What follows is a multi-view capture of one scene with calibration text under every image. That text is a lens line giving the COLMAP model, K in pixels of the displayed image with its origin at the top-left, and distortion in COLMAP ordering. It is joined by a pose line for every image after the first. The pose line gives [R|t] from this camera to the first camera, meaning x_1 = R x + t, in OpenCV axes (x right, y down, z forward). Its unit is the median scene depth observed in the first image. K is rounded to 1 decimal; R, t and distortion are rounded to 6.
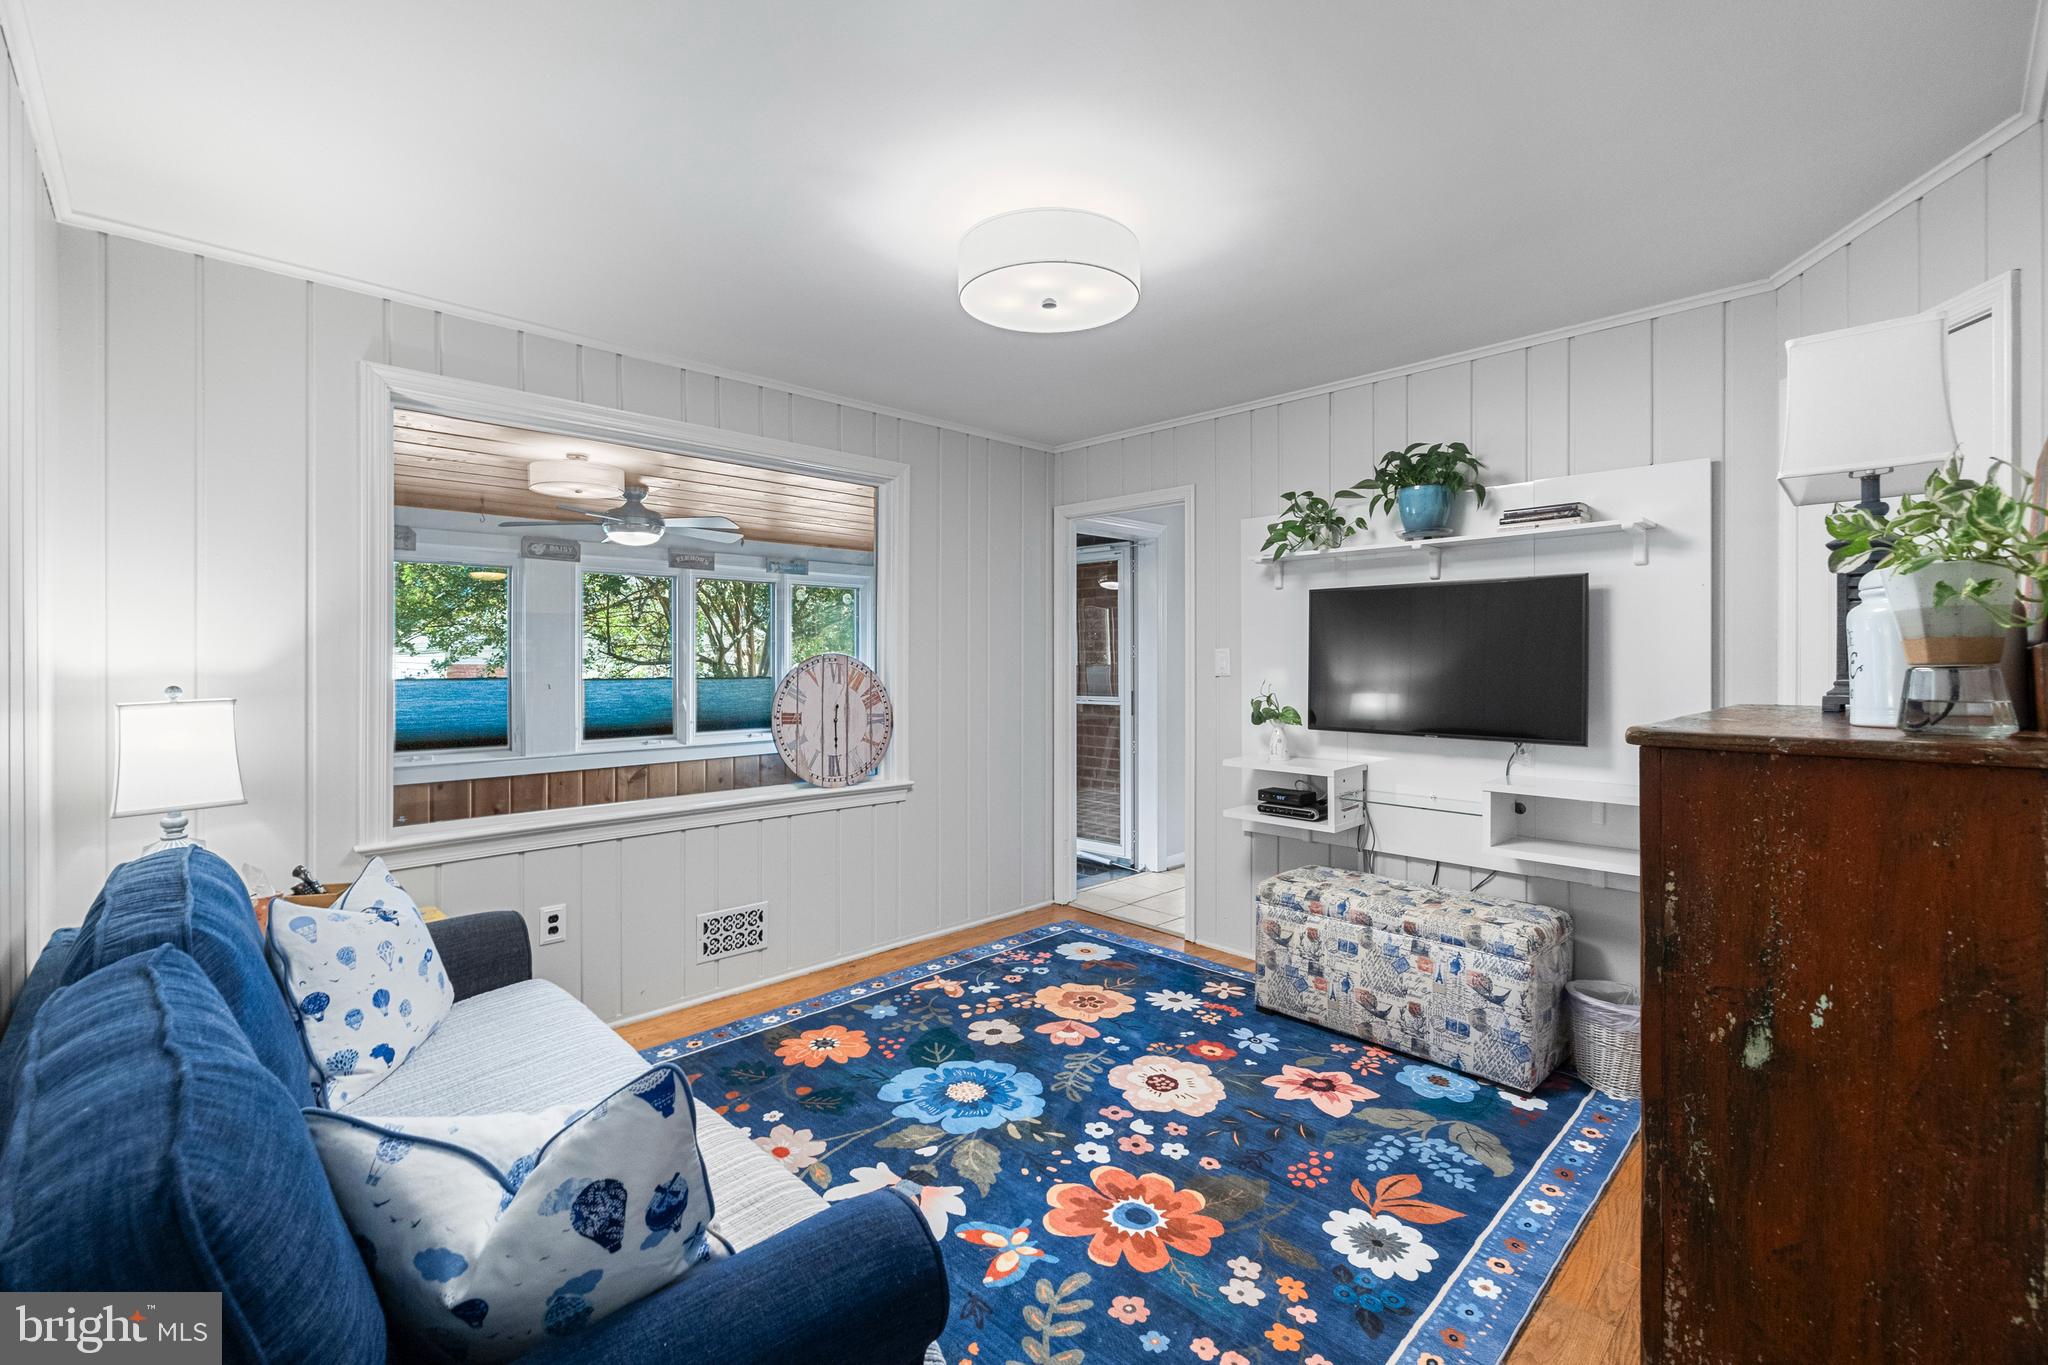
lens RADIAL K [[890.8, 0, 1024.1], [0, 890.8, 667.0], [0, 0, 1]] dist [-0.001423, -0.000116]
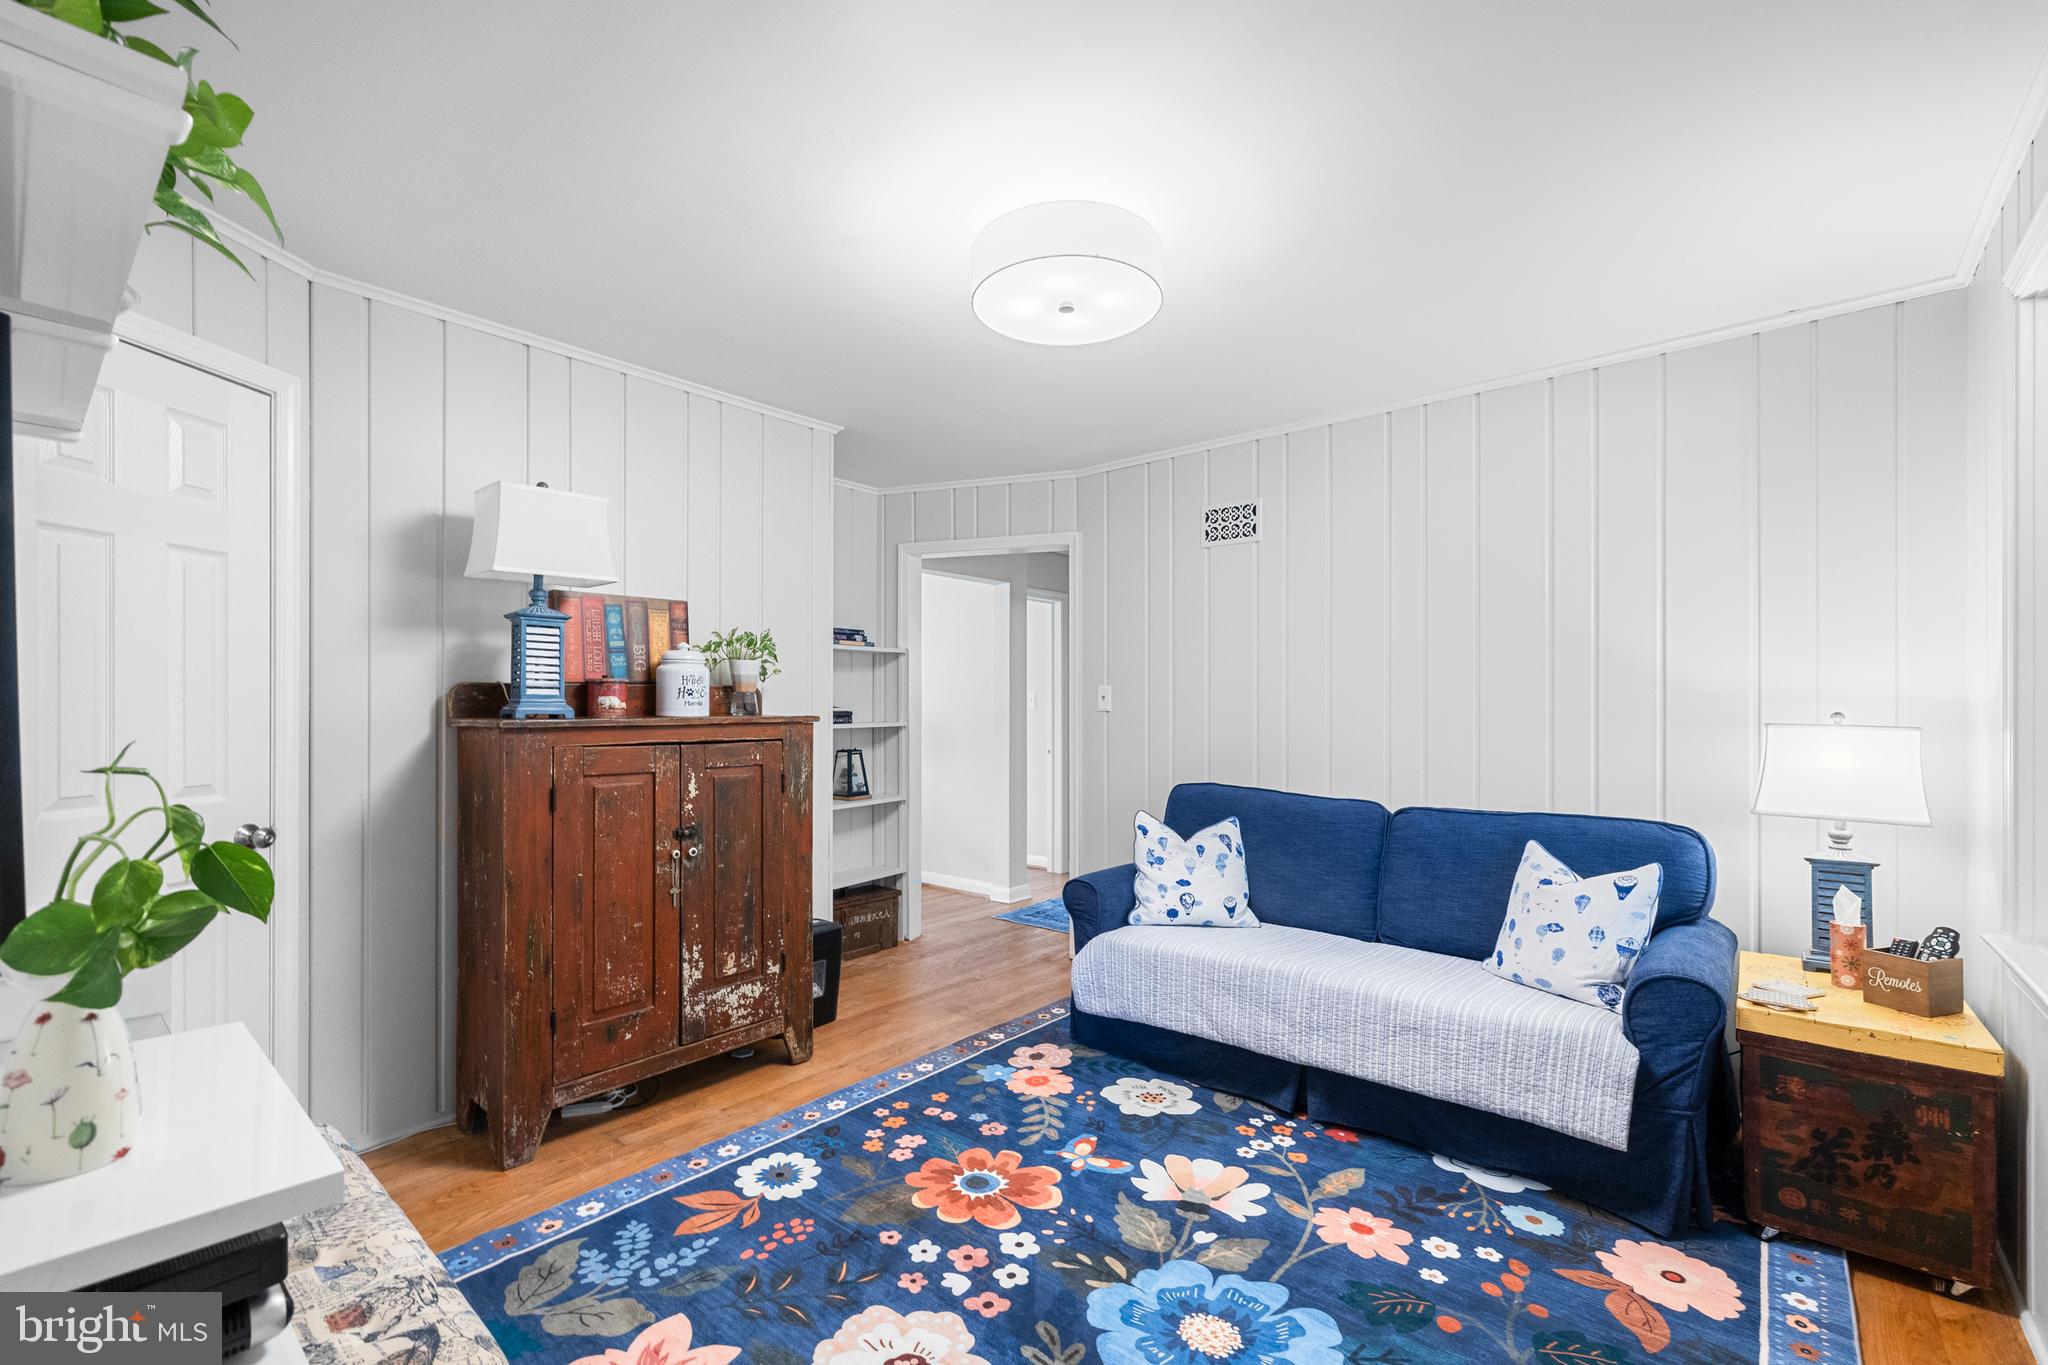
lens RADIAL K [[890.8, 0, 1030.3], [0, 890.8, 697.8], [0, 0, 1]] dist [-0.001423, -0.000116]
pose [[-0.995578, -0.001862, -0.093920, 0.152846], [-0.002074, 0.999996, 0.002164, 0.004288], [0.093916, 0.002350, -0.995577, 1.920588]]
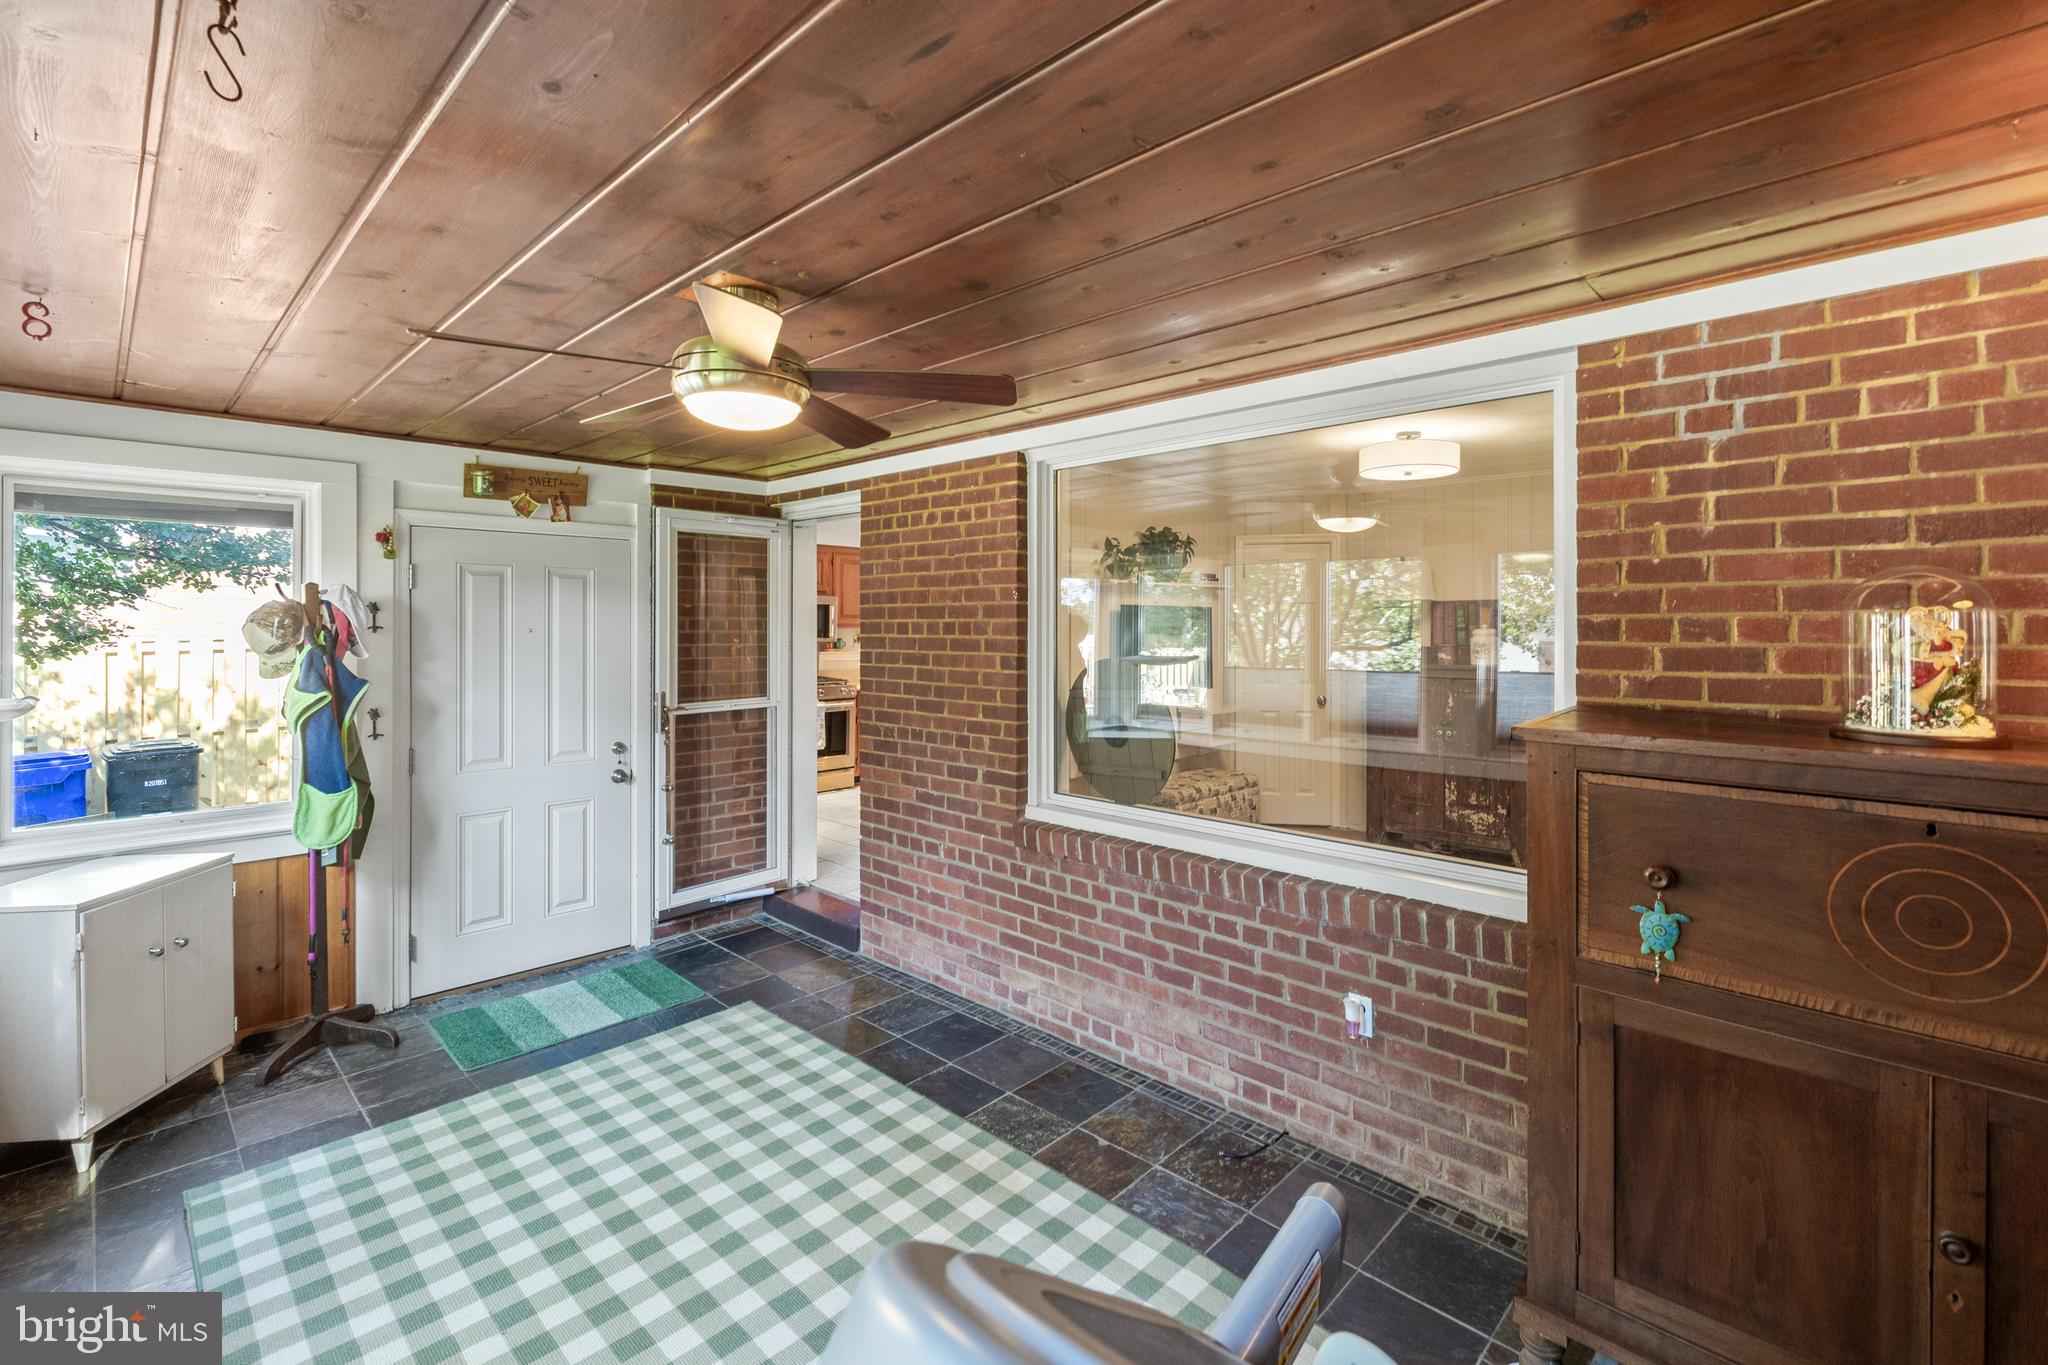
lens RADIAL K [[890.8, 0, 1019.7], [0, 890.8, 629.0], [0, 0, 1]] dist [-0.001423, -0.000116]
pose [[-0.023645, -0.001801, 0.999719, -1.861816], [0.008429, 0.999962, 0.002001, -0.076624], [-0.999685, 0.008474, -0.023629, 1.872711]]
